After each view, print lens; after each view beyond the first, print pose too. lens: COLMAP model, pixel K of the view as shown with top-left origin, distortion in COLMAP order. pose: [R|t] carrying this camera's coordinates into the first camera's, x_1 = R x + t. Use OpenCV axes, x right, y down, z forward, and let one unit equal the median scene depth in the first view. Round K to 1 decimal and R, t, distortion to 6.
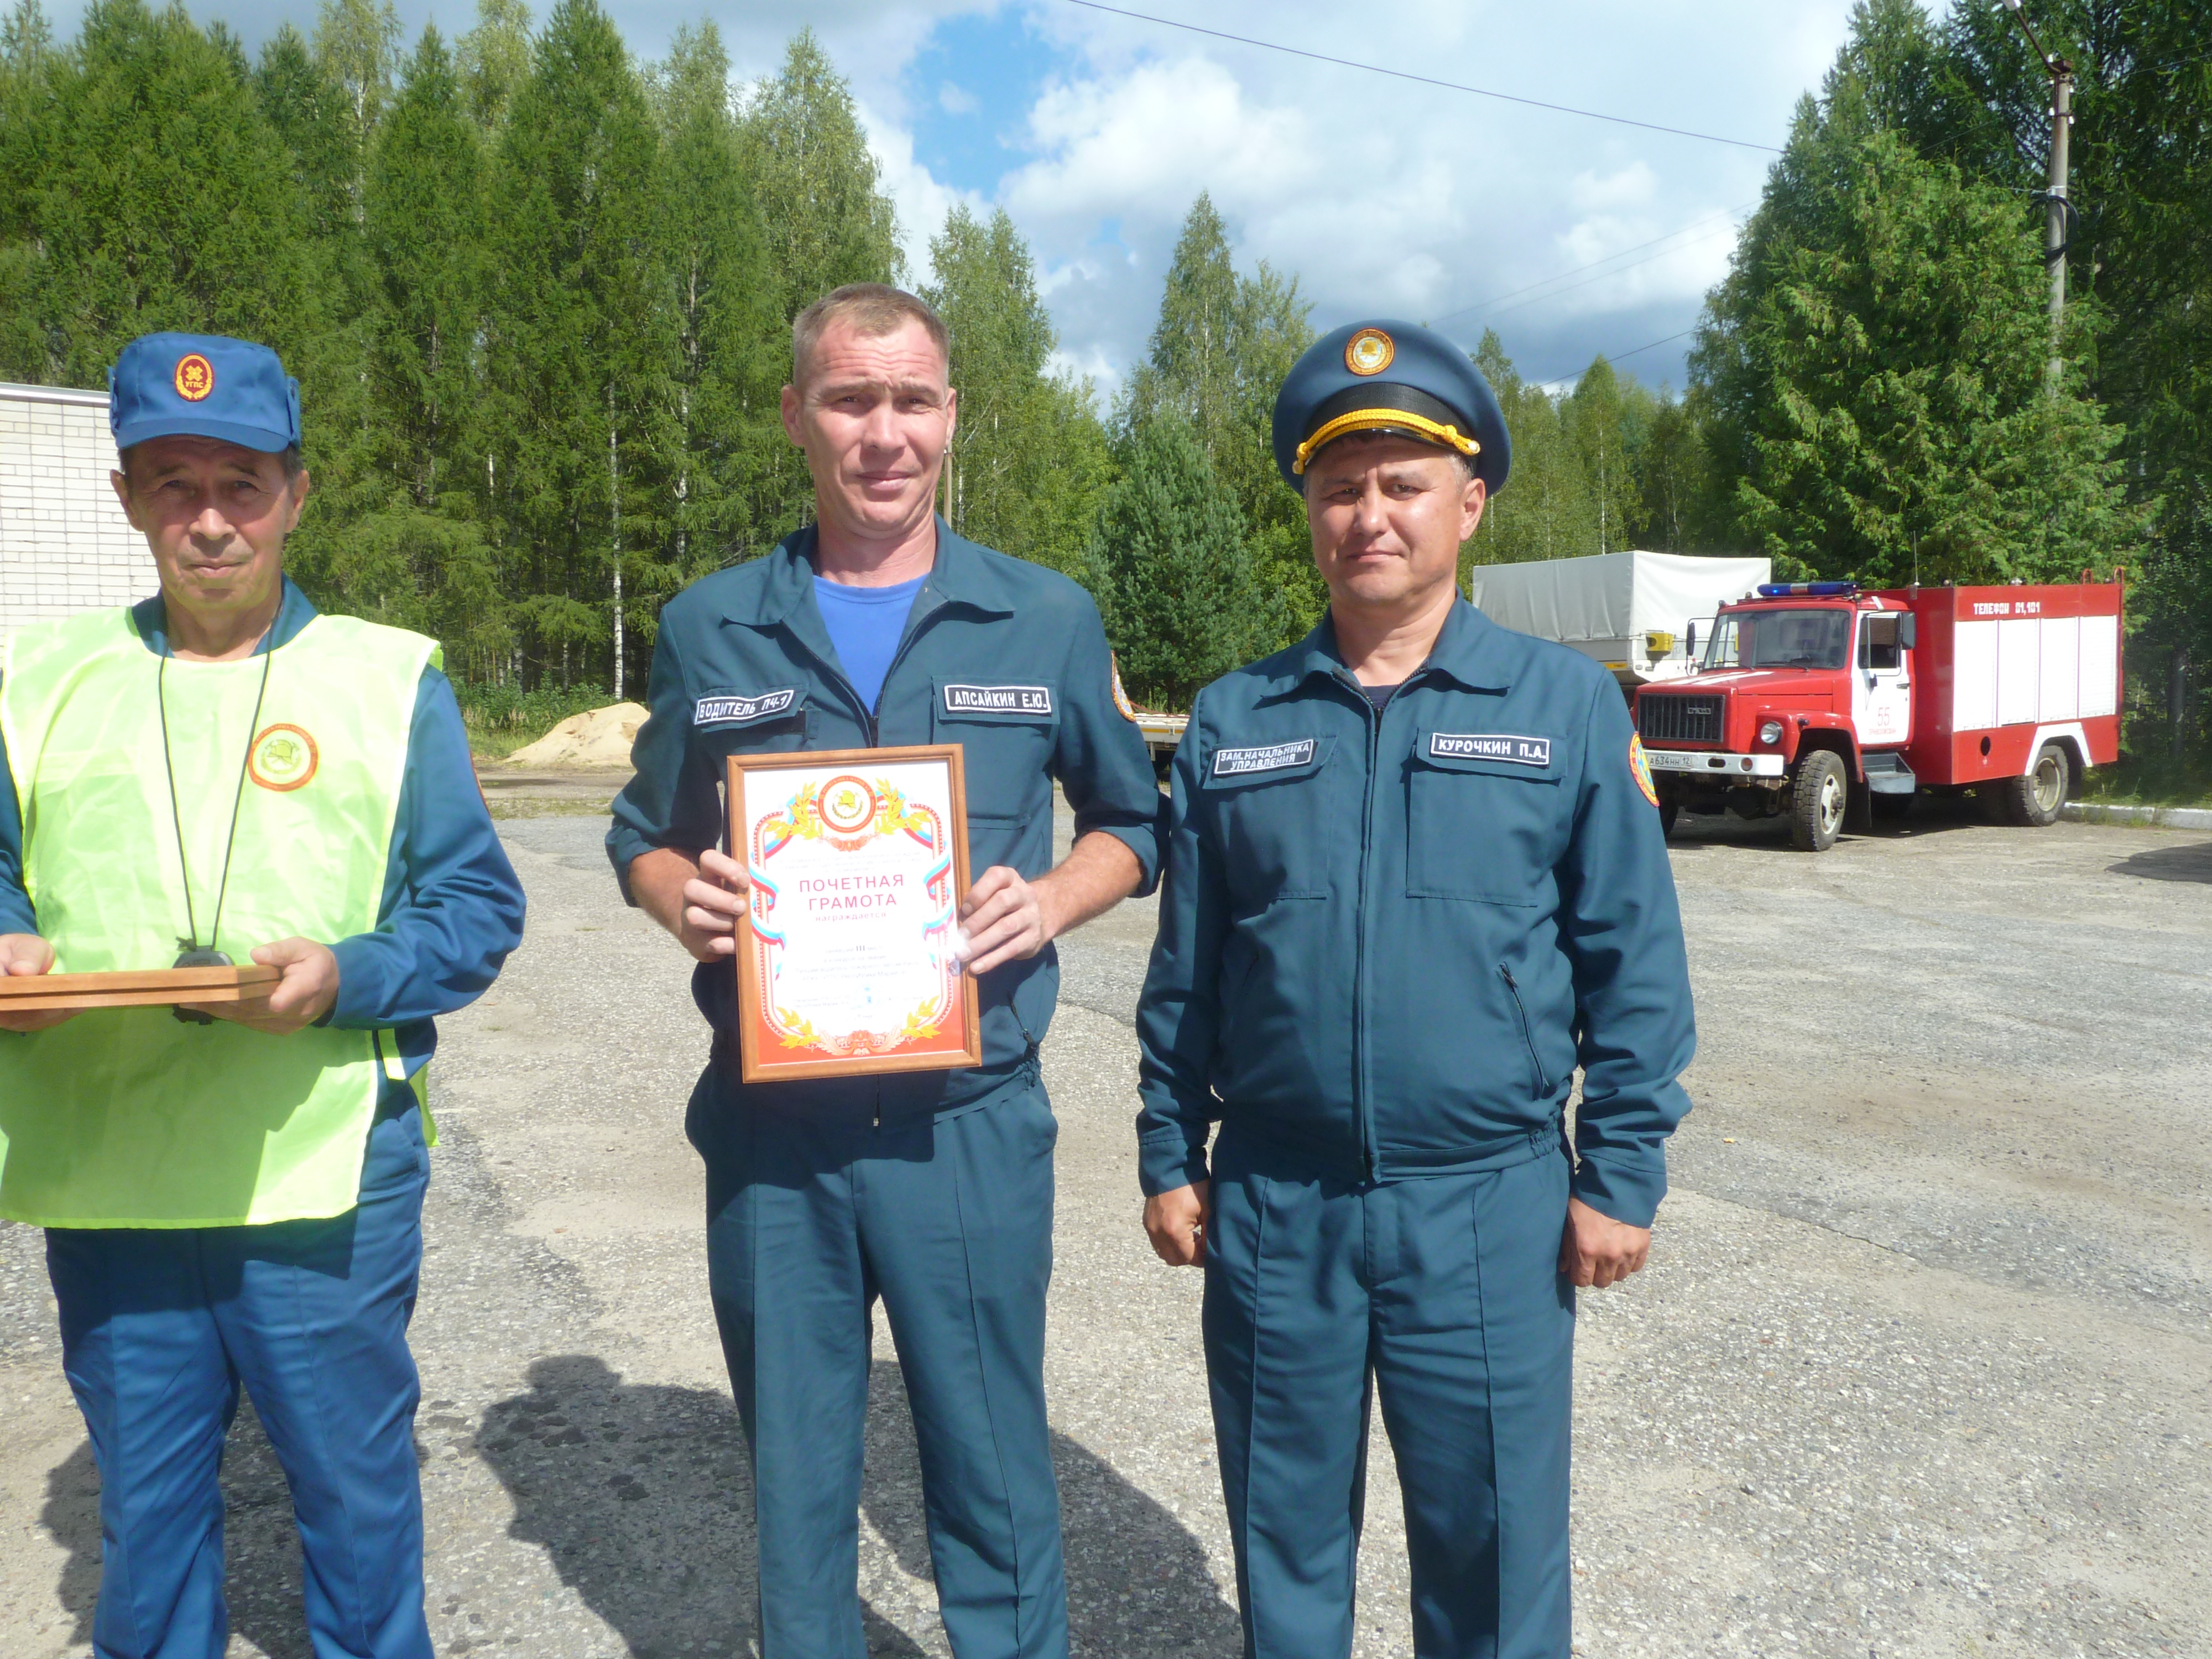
lens RADIAL K [[1666.4, 0, 1106.0], [0, 1666.4, 829.5], [0, 0, 1]] dist [-0.022848, -0.001597]
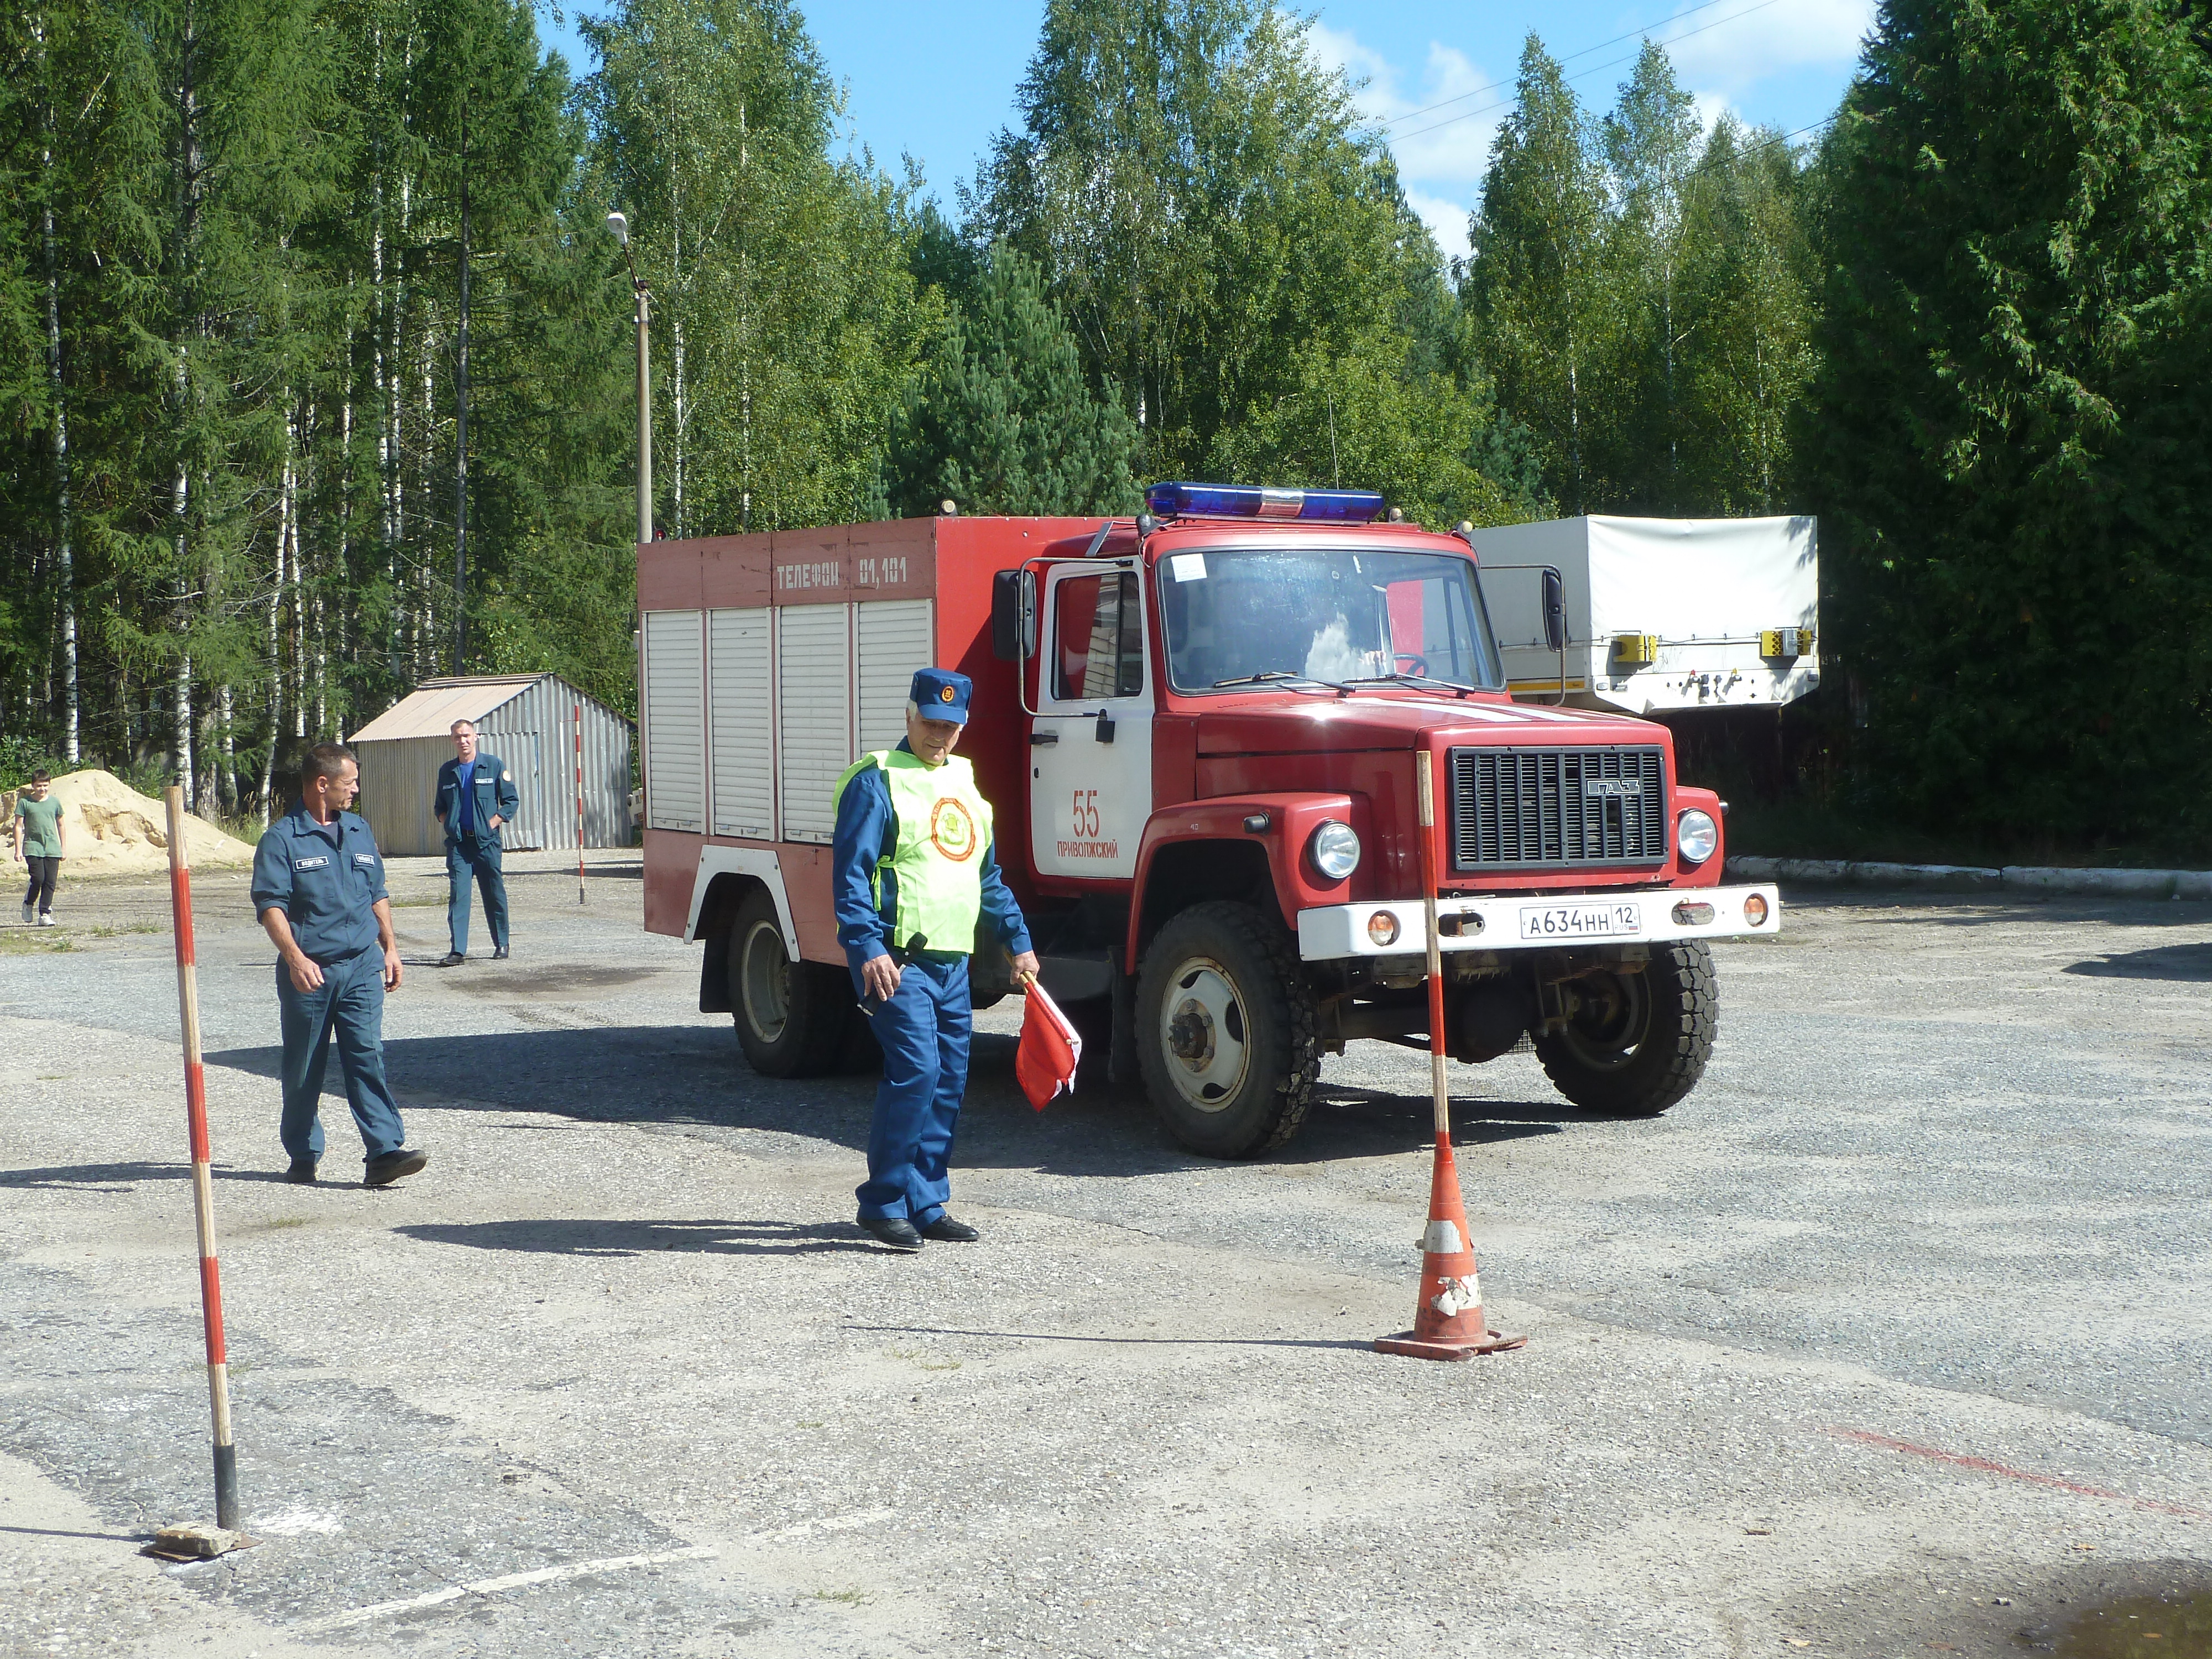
lens RADIAL K [[3211.7, 0, 1171.6], [0, 3211.7, 931.8], [0, 0, 1]] dist [0.011843, -0.026056]
pose [[0.998876, -0.032088, 0.034883, 0.095216], [0.032424, 0.999432, -0.009133, 0.006706], [-0.034570, 0.010254, 0.999350, -0.270167]]
